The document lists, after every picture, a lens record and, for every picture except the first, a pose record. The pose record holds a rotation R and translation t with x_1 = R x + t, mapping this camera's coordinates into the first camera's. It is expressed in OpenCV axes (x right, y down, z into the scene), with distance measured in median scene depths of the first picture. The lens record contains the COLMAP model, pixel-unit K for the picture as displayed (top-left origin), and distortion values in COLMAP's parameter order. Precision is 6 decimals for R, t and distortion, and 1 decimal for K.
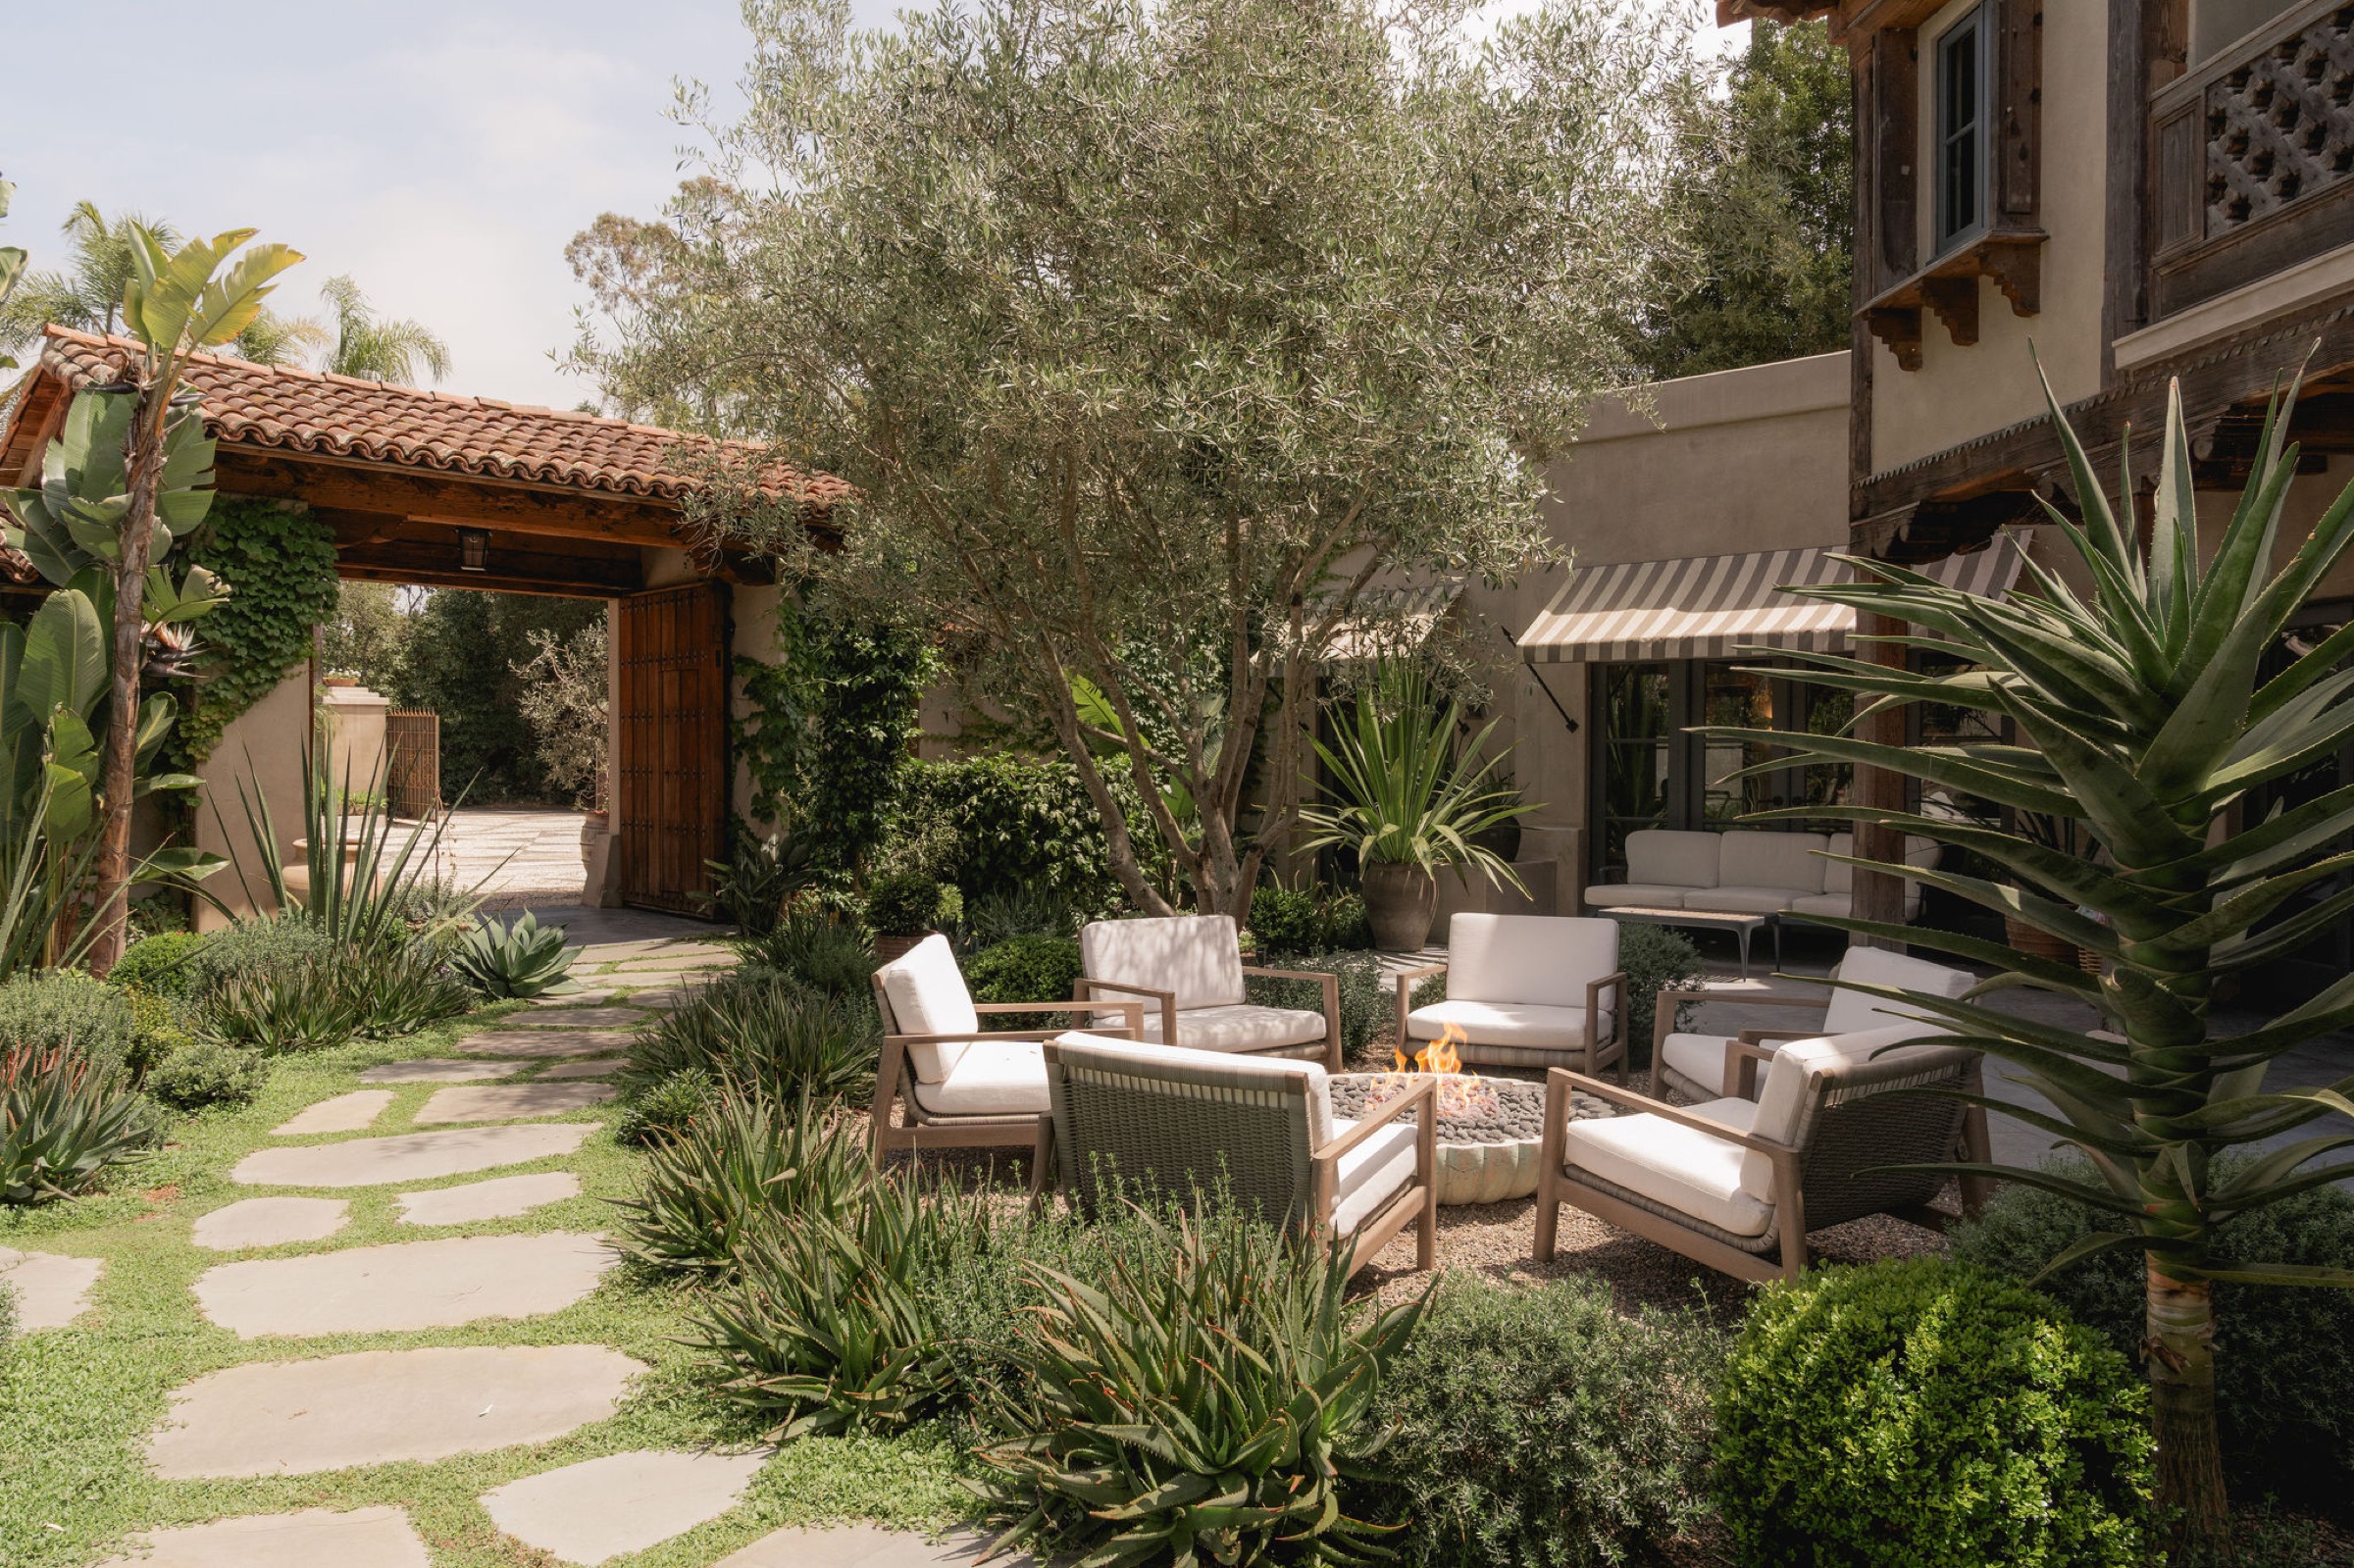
lens RADIAL K [[1624.9, 0, 1199.6], [0, 1624.9, 786.7], [0, 0, 1]] dist [-0.012170, -0.003605]
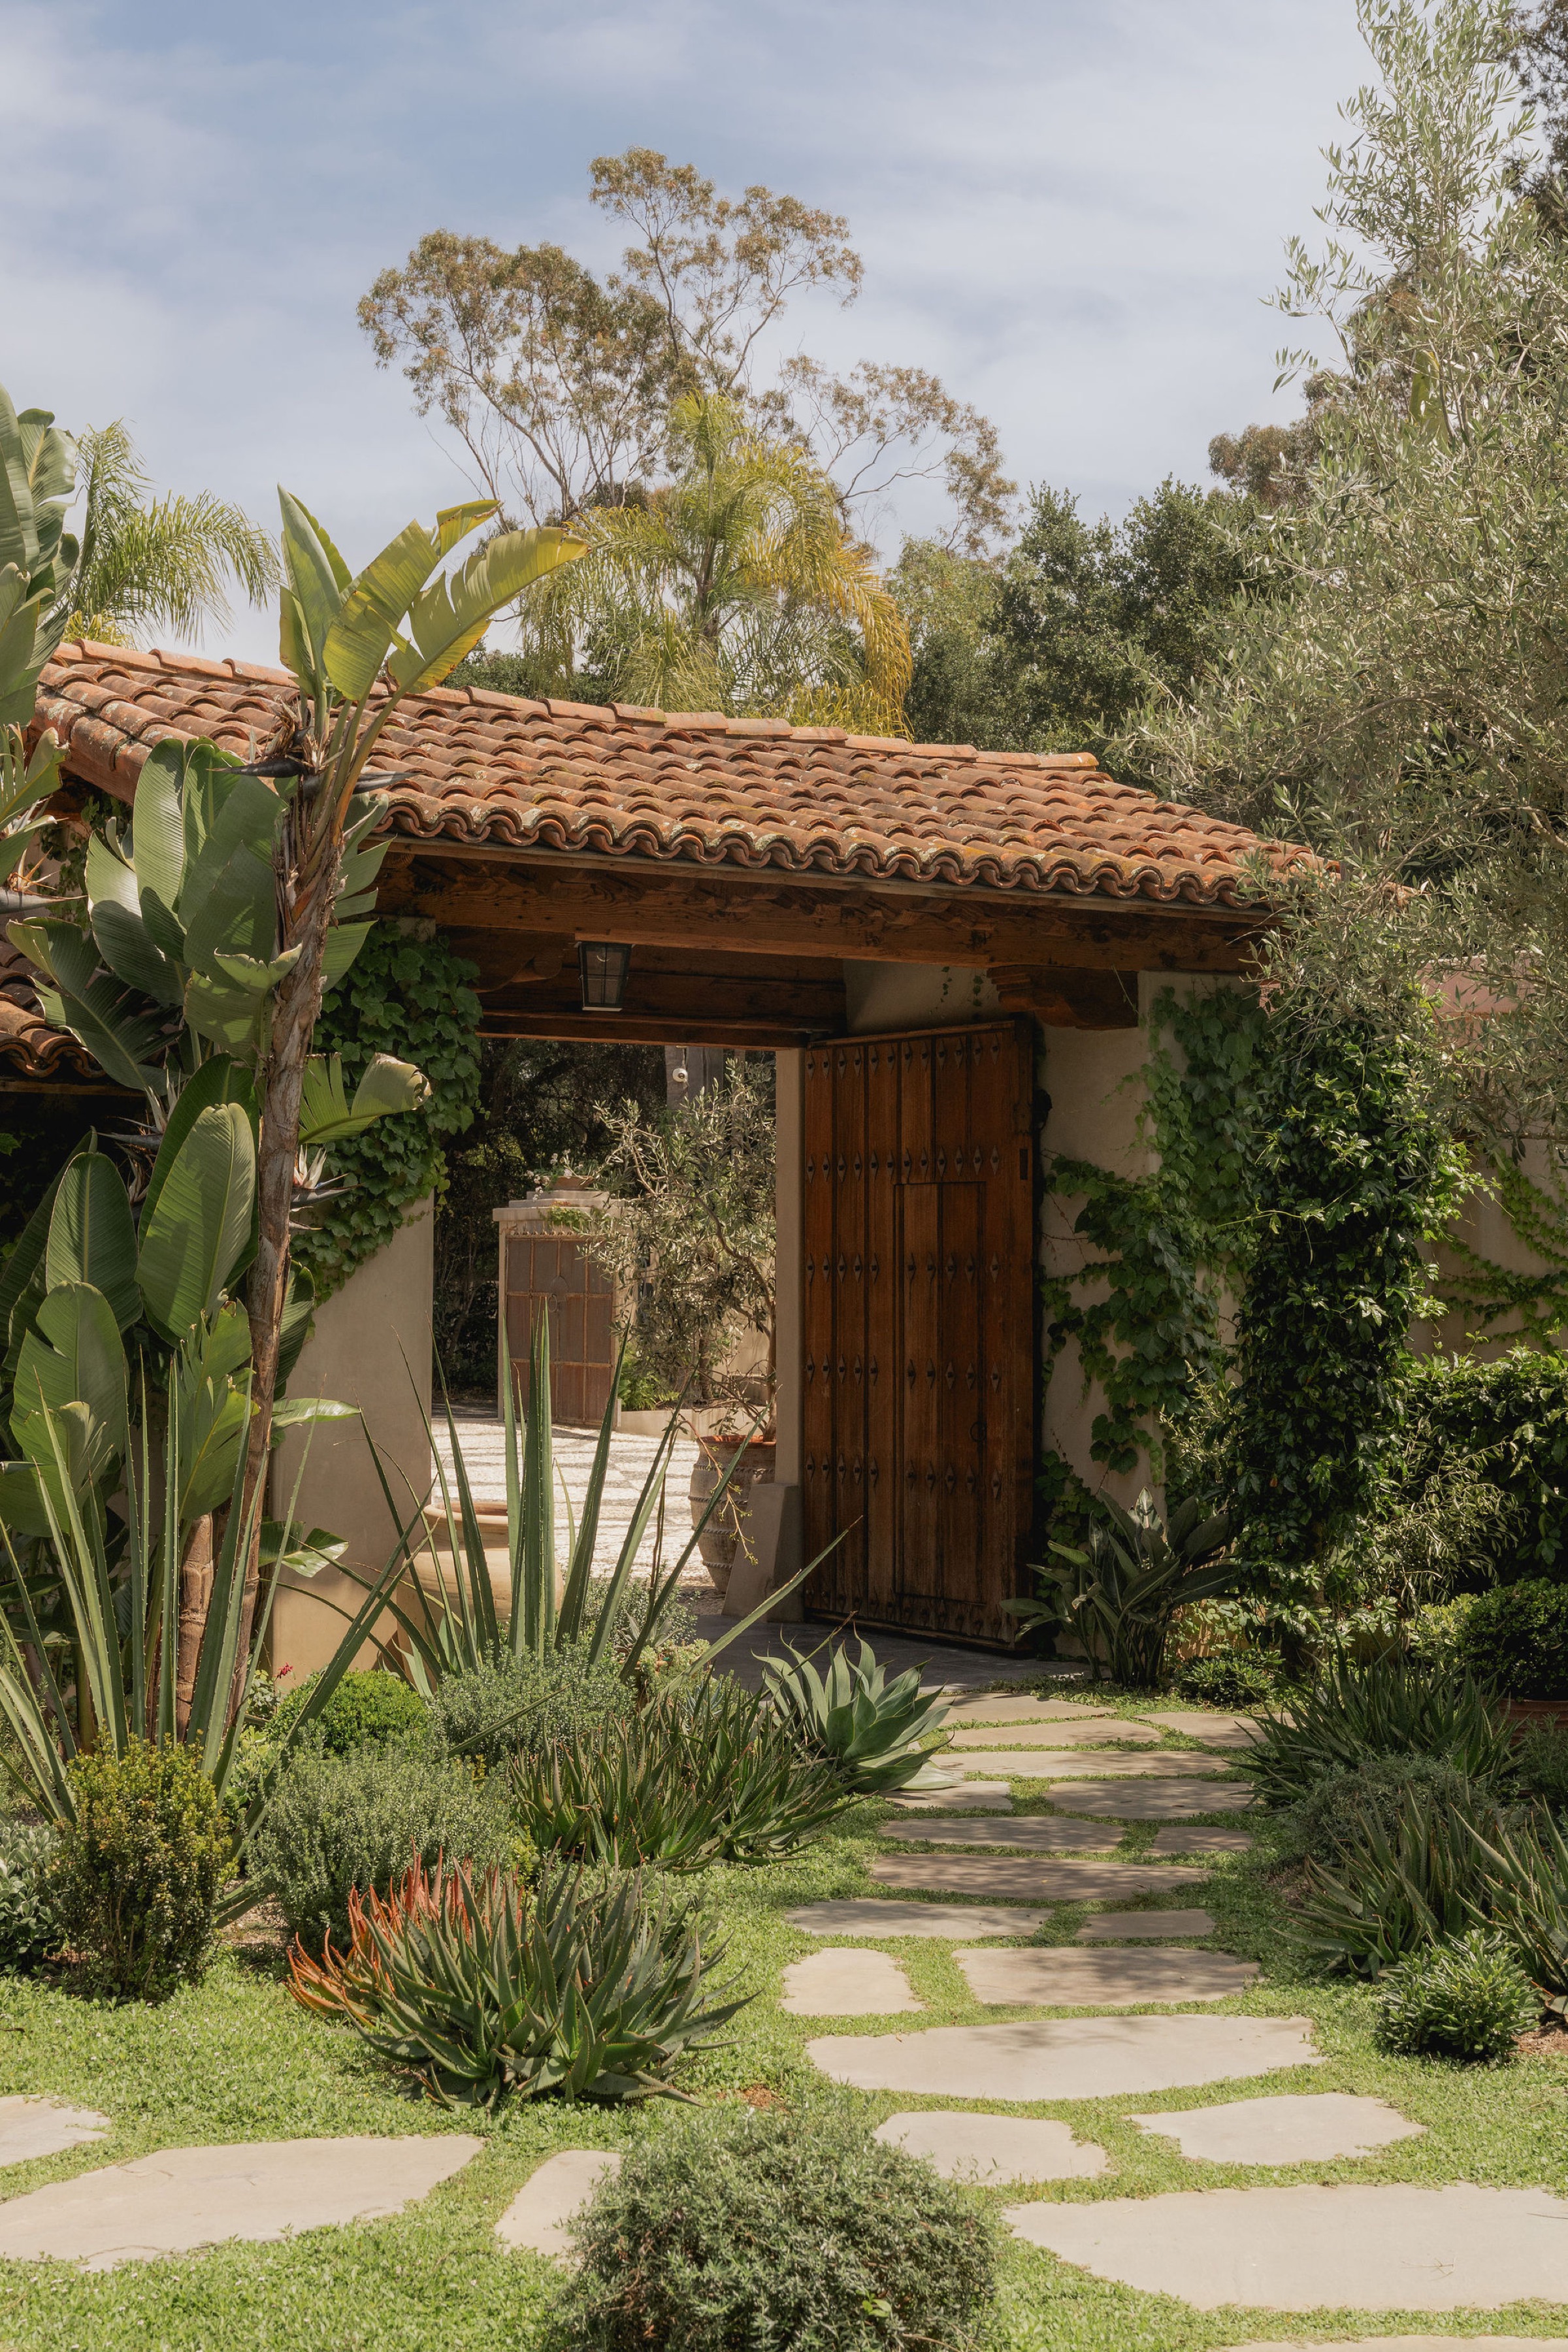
lens RADIAL K [[3493.9, 0, 768.6], [0, 3493.9, 1165.2], [0, 0, 1]] dist [-0.005333, 0.000000]
pose [[0.977879, -0.008684, -0.208991, -0.148971], [-0.001735, 0.998767, -0.049617, -0.022578], [0.209164, 0.048882, 0.976658, -0.166846]]
